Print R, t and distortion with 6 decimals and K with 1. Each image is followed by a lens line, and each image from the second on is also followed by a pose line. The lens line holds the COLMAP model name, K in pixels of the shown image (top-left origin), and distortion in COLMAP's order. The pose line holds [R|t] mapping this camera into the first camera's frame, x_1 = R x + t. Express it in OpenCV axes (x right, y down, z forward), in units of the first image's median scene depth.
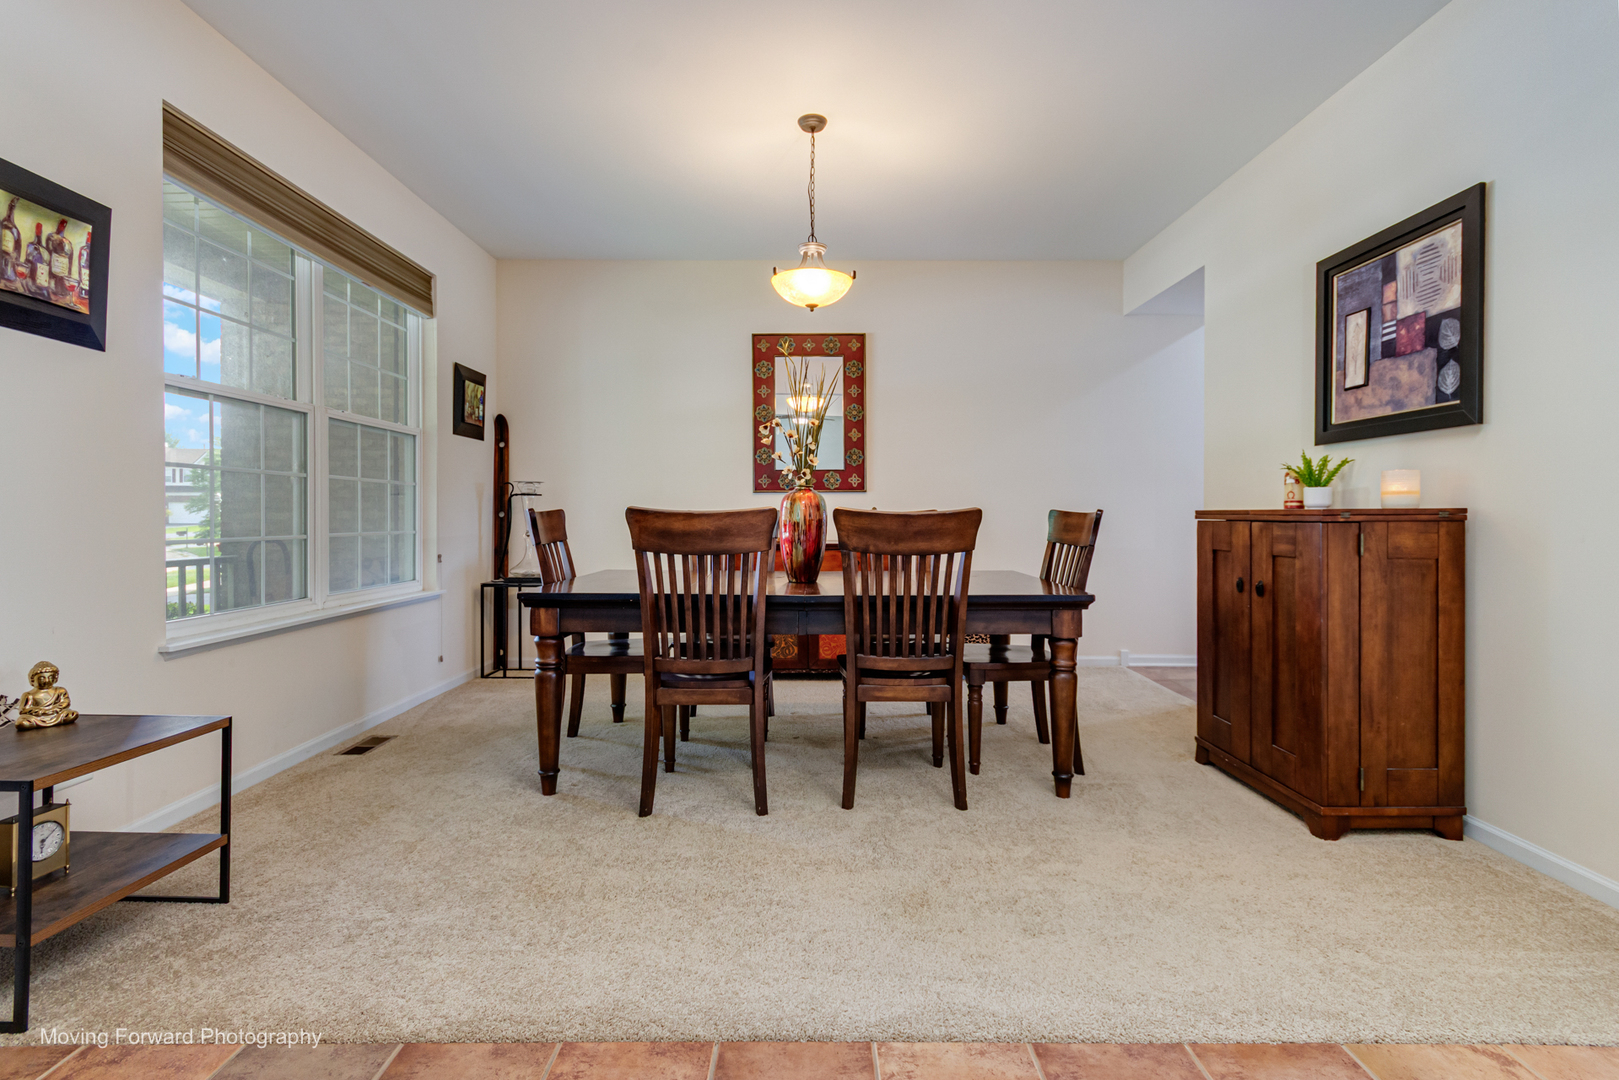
lens RADIAL K [[759.9, 0, 809.7], [0, 759.9, 521.1], [0, 0, 1]] dist [0.009765, 0.000637]
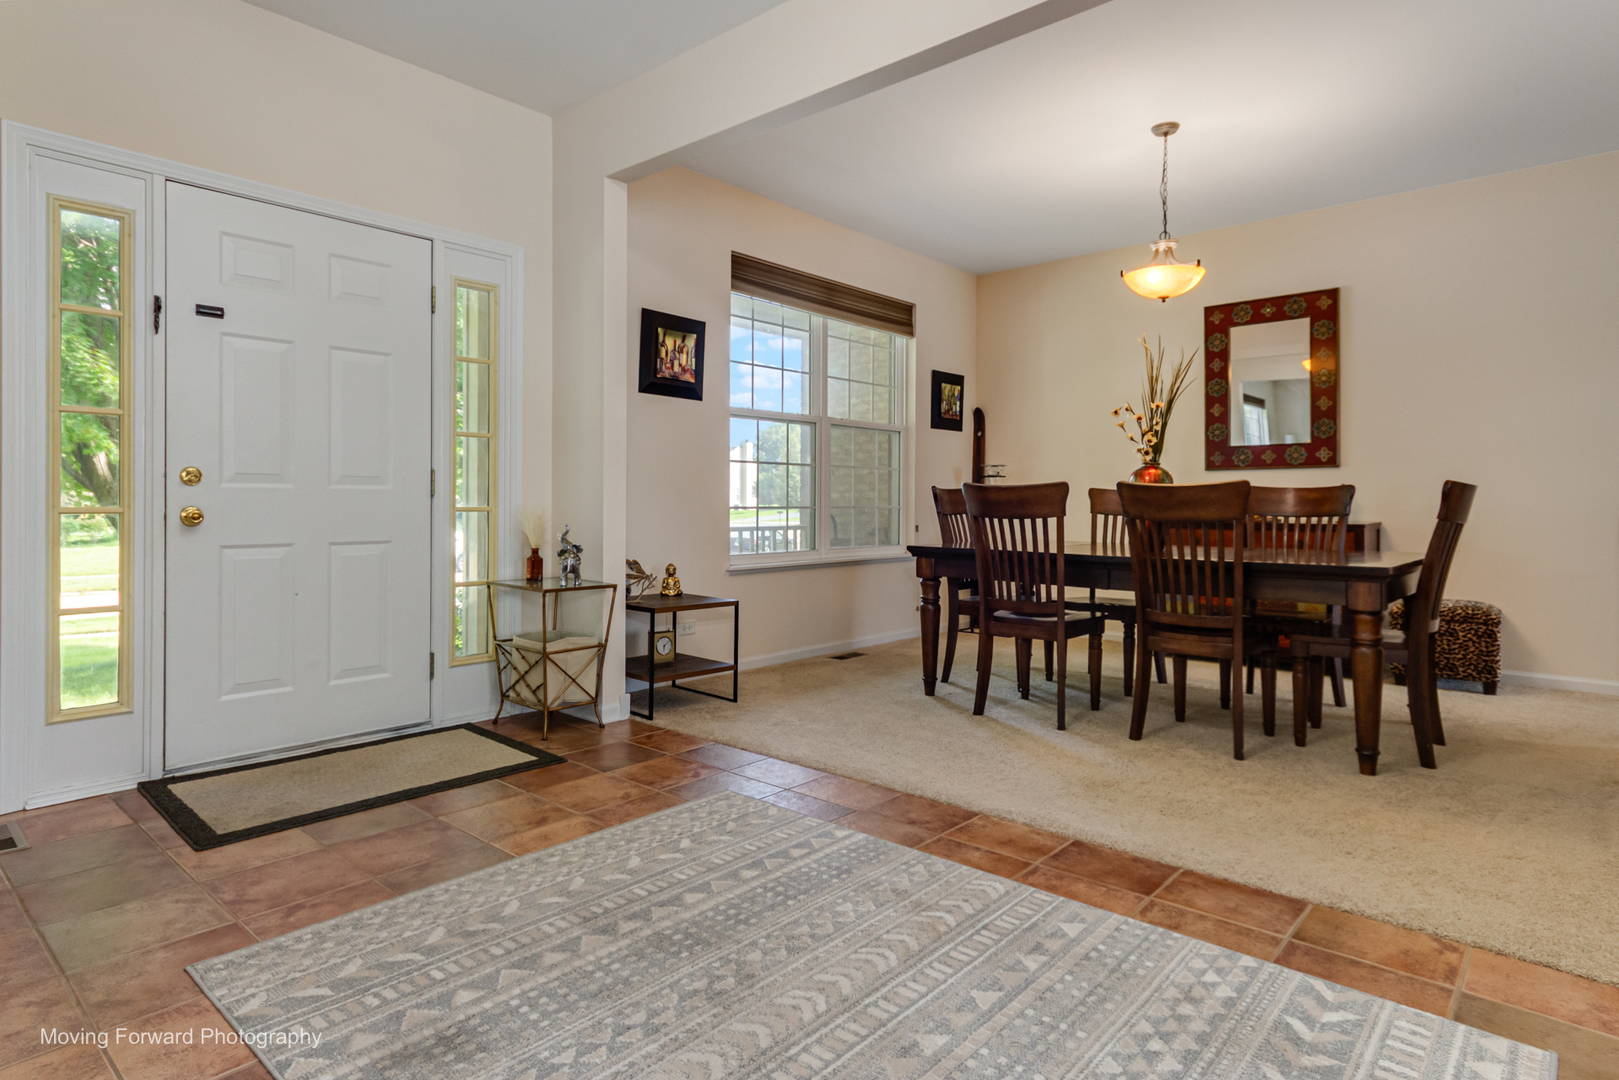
lens RADIAL K [[888.7, 0, 814.3], [0, 888.7, 504.7], [0, 0, 1]] dist [0.009655, 0.000479]
pose [[0.750396, 0.003975, -0.660977, 0.612667], [-0.007348, 0.999970, -0.002329, 0.025724], [0.660948, 0.006604, 0.750403, -0.367921]]
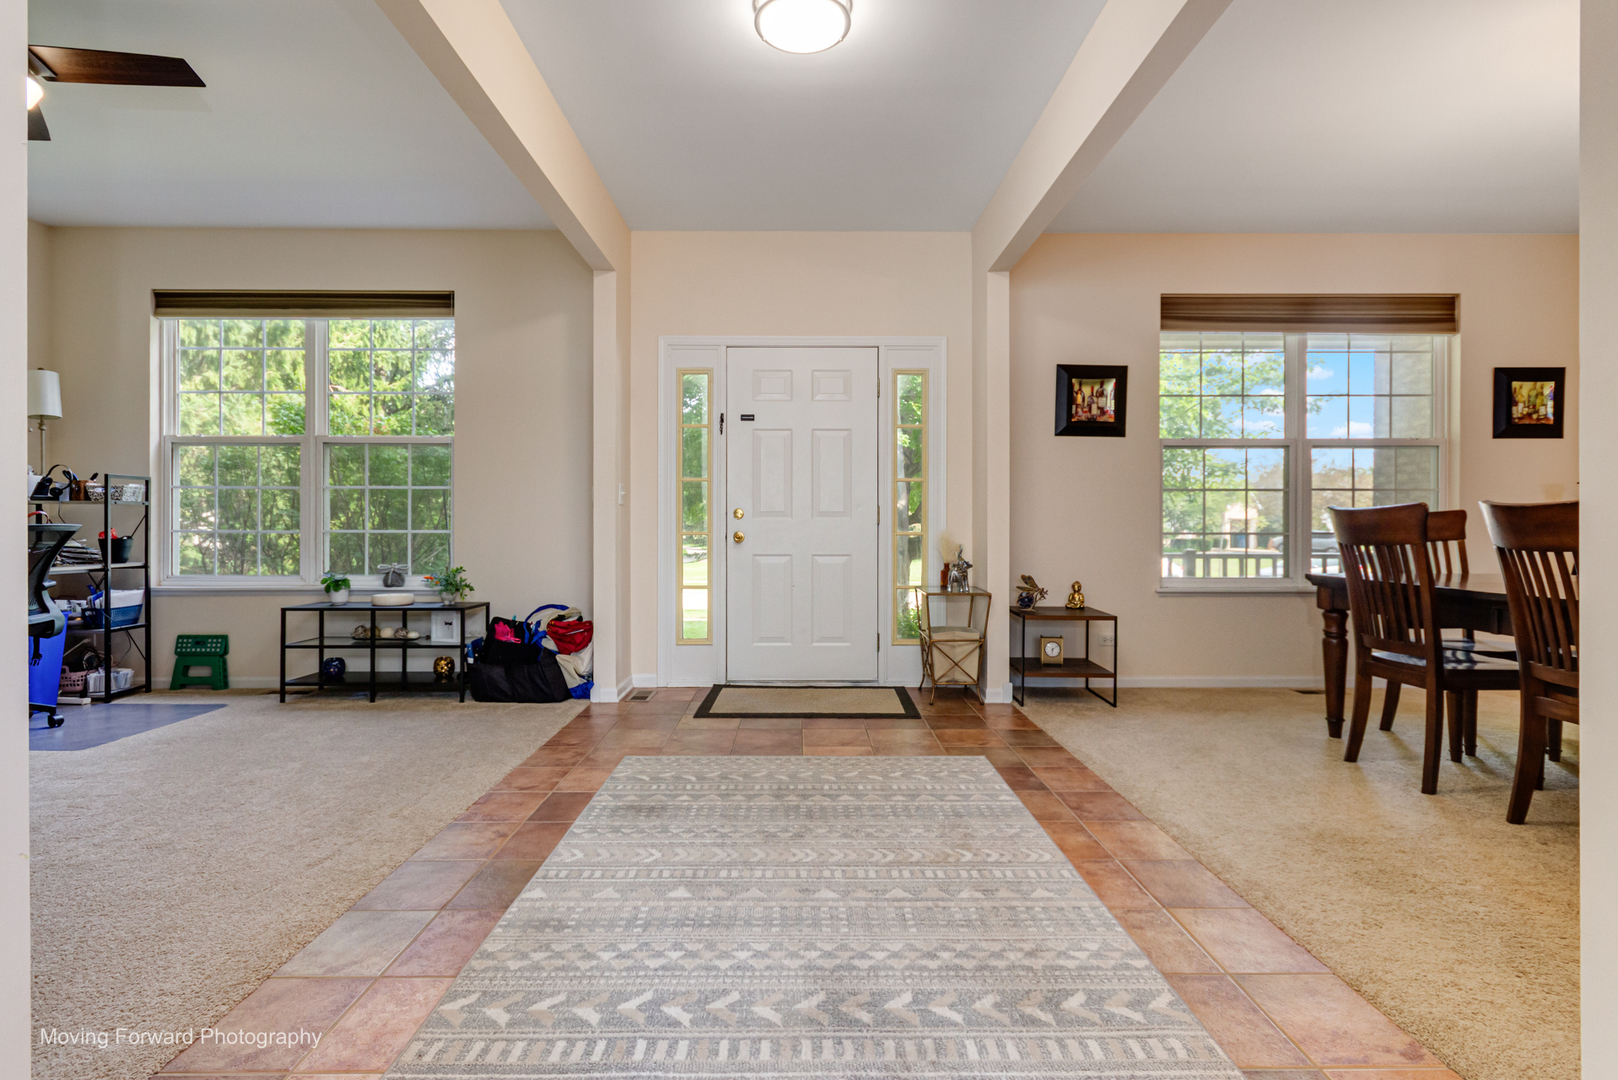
lens RADIAL K [[812.8, 0, 806.1], [0, 812.8, 528.3], [0, 0, 1]] dist [0.003396, 0.001261]
pose [[0.008077, -0.000385, -0.999967, 1.100769], [-0.007903, 0.999969, -0.000449, 0.024421], [0.999936, 0.007906, 0.008074, 0.129543]]
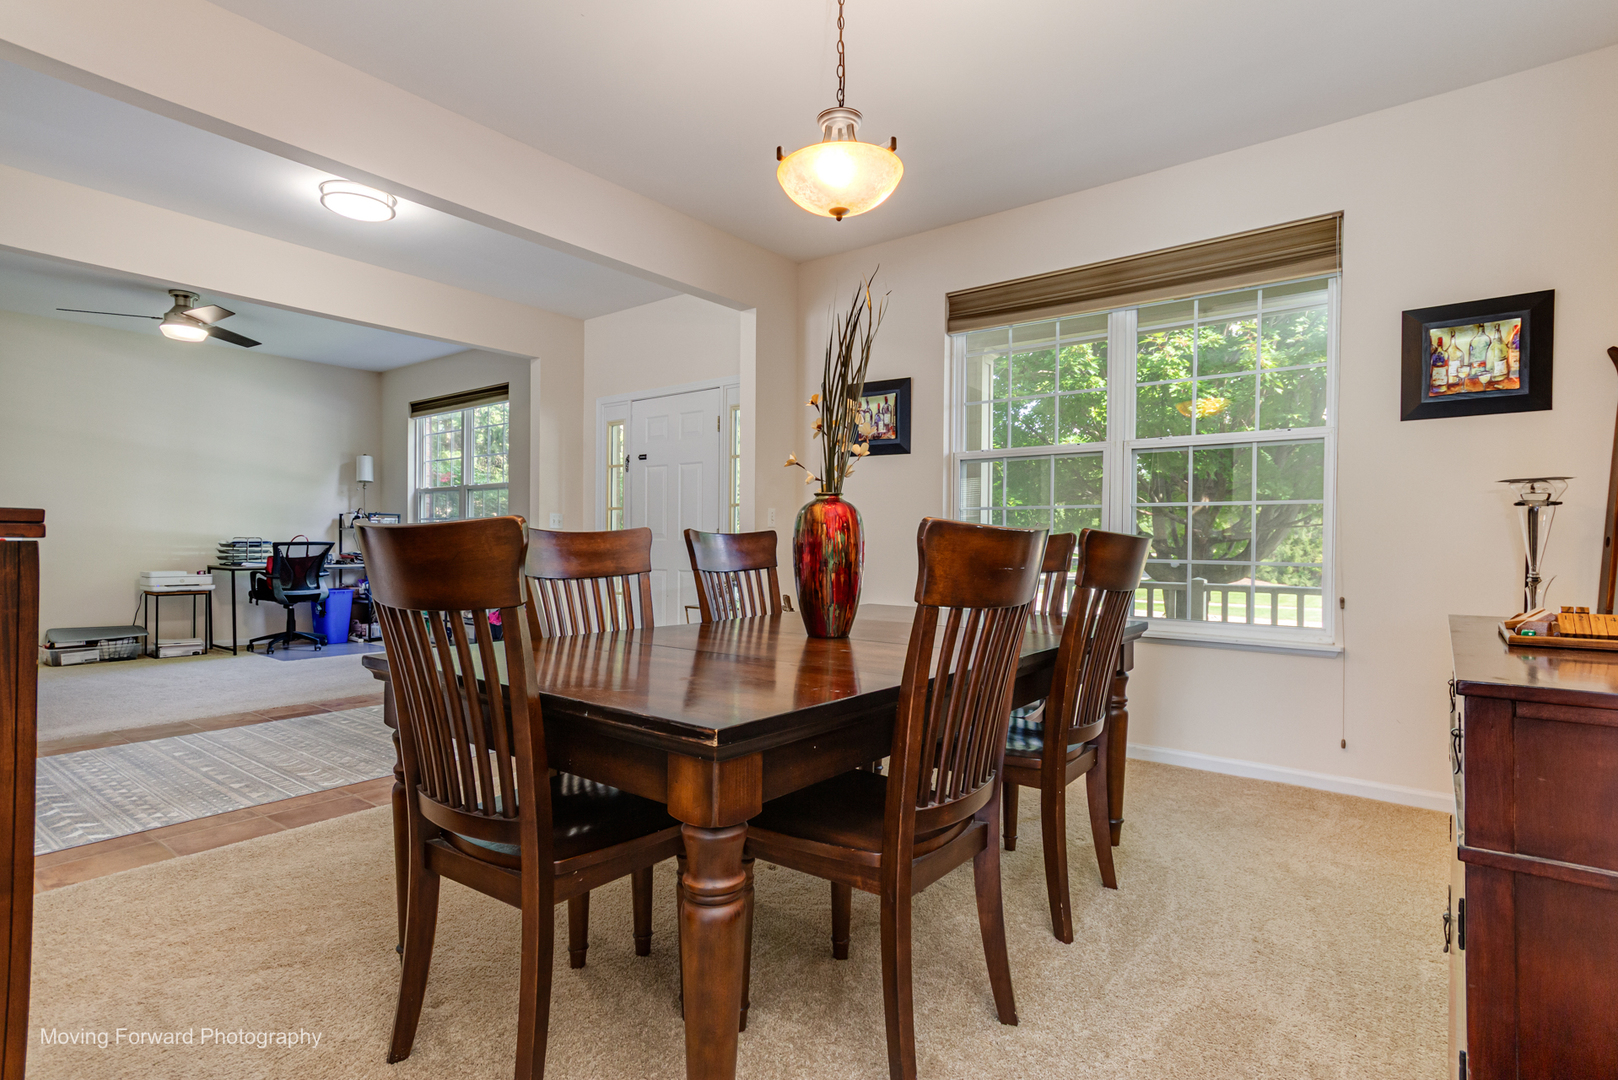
lens RADIAL K [[813.3, 0, 809.0], [0, 813.3, 540.0], [0, 0, 1]] dist [0.002313, 0.016402]
pose [[-0.616236, -0.004780, -0.787547, 0.735794], [-0.012717, 0.999912, 0.003882, -0.012097], [0.787459, 0.012407, -0.616242, 1.845421]]
